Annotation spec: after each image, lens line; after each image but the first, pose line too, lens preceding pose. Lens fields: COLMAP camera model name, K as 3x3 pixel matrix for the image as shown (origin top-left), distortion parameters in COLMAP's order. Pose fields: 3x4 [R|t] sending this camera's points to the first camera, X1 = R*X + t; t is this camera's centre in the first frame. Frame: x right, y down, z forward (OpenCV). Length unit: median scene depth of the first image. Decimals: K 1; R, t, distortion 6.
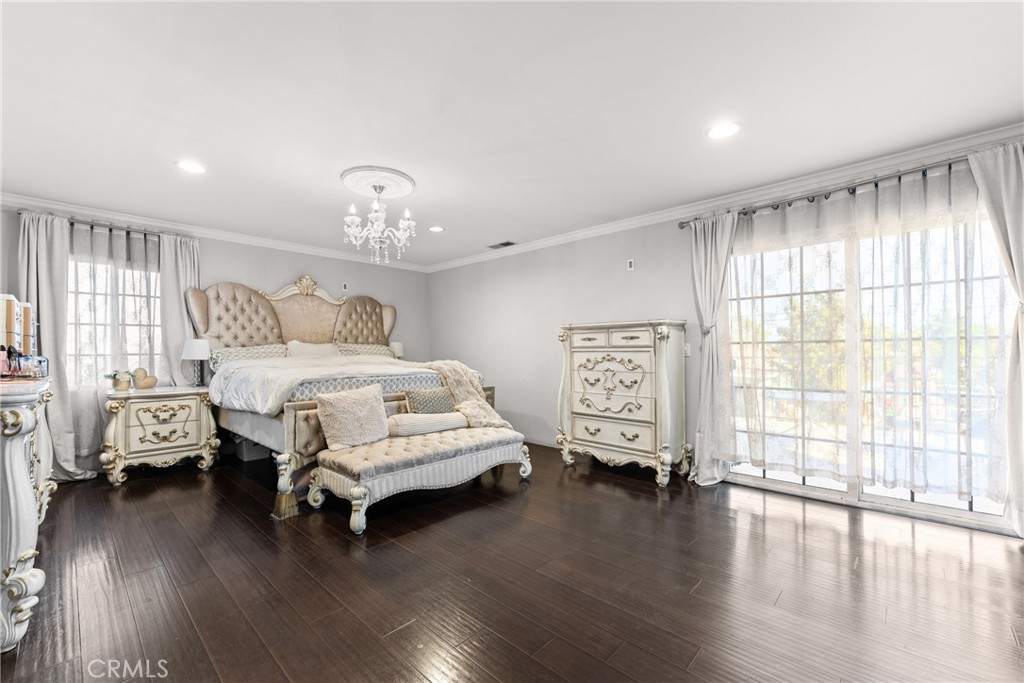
lens RADIAL K [[416.7, 0, 515.6], [0, 416.7, 350.8], [0, 0, 1]] dist [-0.002550, 0.000373]
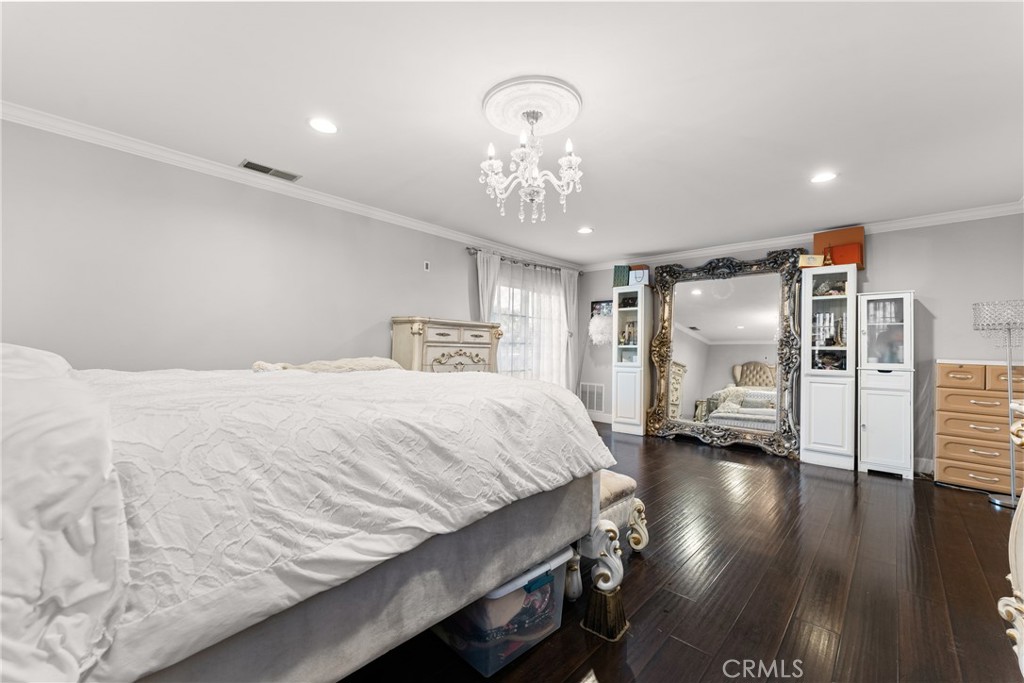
lens RADIAL K [[416.7, 0, 517.0], [0, 416.7, 340.3], [0, 0, 1]] dist [-0.002550, 0.000373]
pose [[-0.004883, 0.024887, 0.999678, -0.895276], [-0.024591, 0.999385, -0.025000, 0.008089], [-0.999686, -0.024705, -0.004268, 0.854600]]
